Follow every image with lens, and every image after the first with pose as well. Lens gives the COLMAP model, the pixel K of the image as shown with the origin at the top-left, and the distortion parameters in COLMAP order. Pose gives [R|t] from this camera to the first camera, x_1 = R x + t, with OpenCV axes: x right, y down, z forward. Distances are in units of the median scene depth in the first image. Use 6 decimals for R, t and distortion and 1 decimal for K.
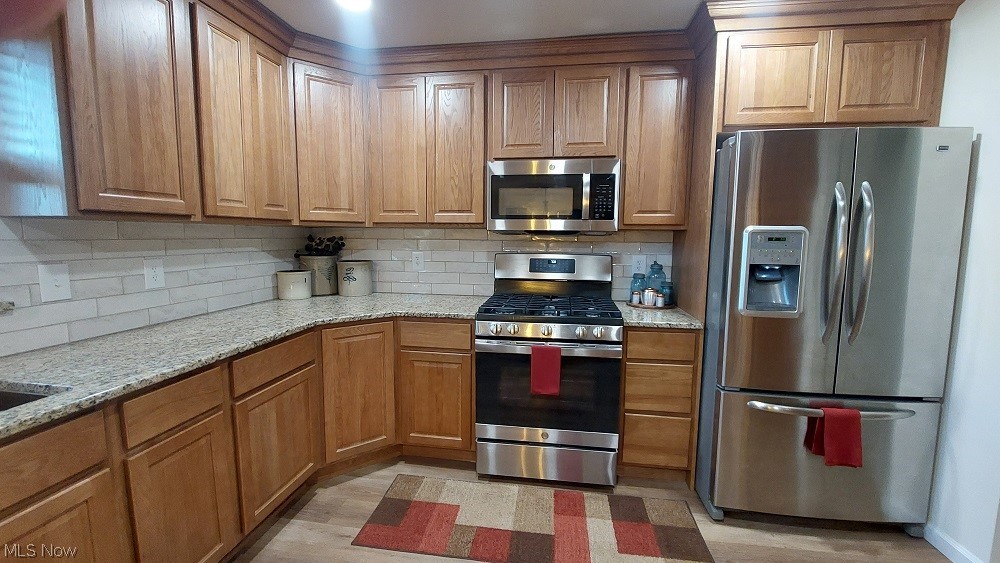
lens RADIAL K [[401.6, 0, 503.7], [0, 401.6, 279.8], [0, 0, 1]] dist [-0.002962, -0.000081]
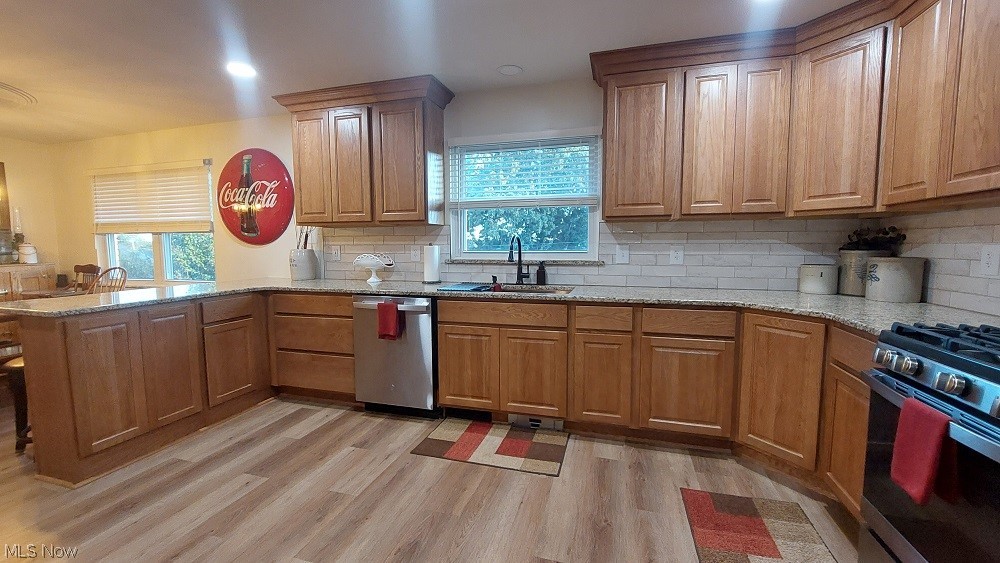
lens RADIAL K [[401.6, 0, 502.1], [0, 401.6, 279.0], [0, 0, 1]] dist [-0.002962, -0.000081]
pose [[-0.131946, 0.074342, -0.988465, 0.650265], [-0.108580, 0.990099, 0.088959, 0.010905], [0.985292, 0.119065, -0.122568, 0.459262]]
